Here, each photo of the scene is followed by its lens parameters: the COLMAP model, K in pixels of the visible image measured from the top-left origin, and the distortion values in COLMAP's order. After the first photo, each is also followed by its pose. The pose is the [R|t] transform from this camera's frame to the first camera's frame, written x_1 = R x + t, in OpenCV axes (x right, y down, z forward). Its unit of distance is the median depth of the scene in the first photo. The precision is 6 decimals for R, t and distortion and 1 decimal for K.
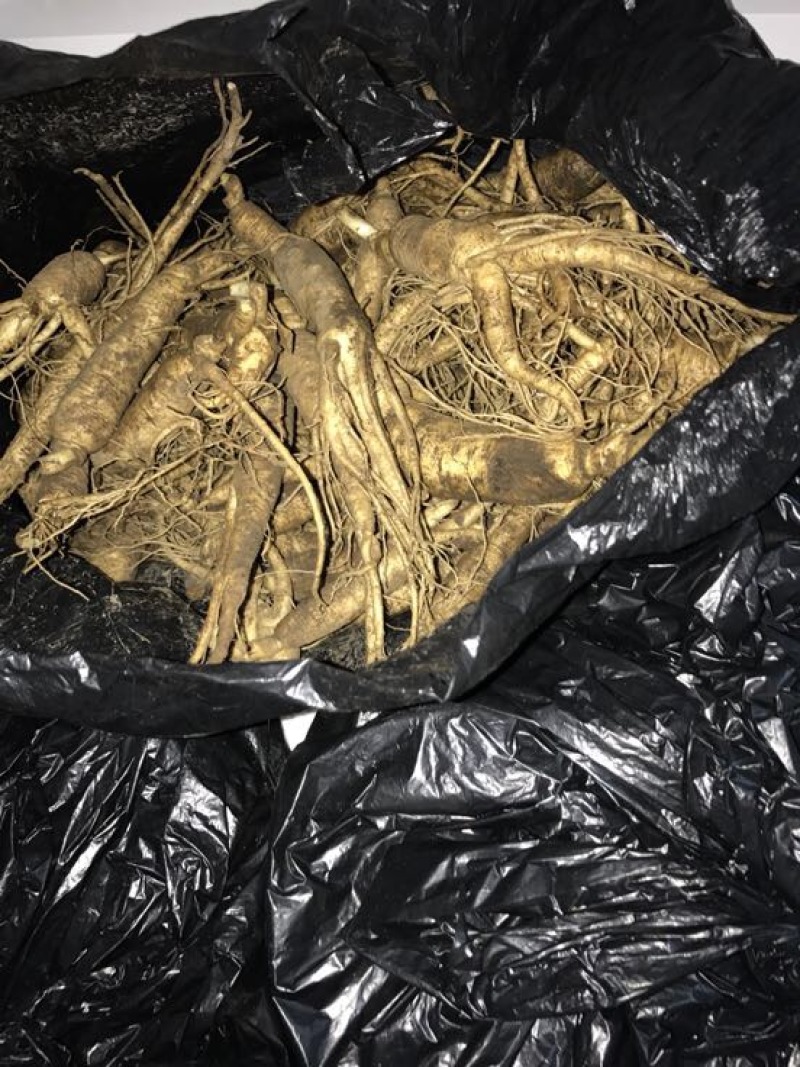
lens RADIAL K [[883.8, 0, 400.0], [0, 883.8, 533.5], [0, 0, 1]] dist [0.063067, -0.147627]
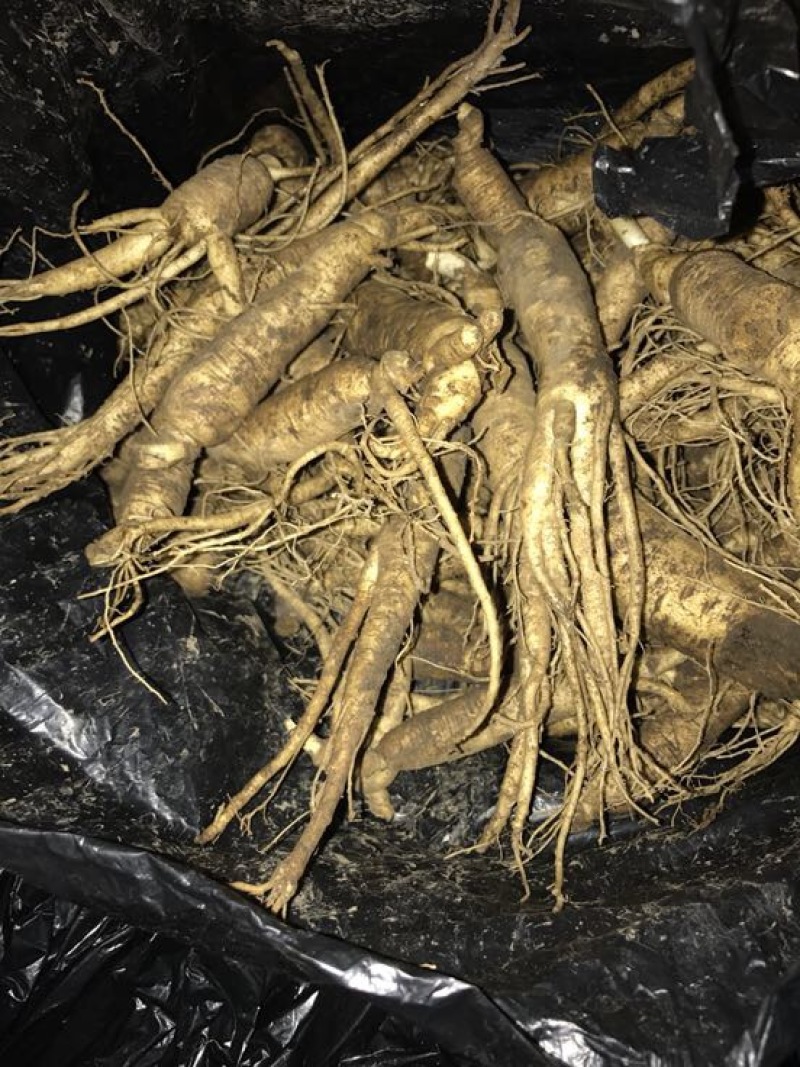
lens RADIAL K [[883.8, 0, 400.0], [0, 883.8, 533.5], [0, 0, 1]] dist [0.063067, -0.147627]
pose [[0.963624, 0.266404, -0.021409, -0.149631], [-0.260868, 0.954964, 0.141394, -0.168110], [0.058113, -0.130666, 0.989722, 0.247204]]
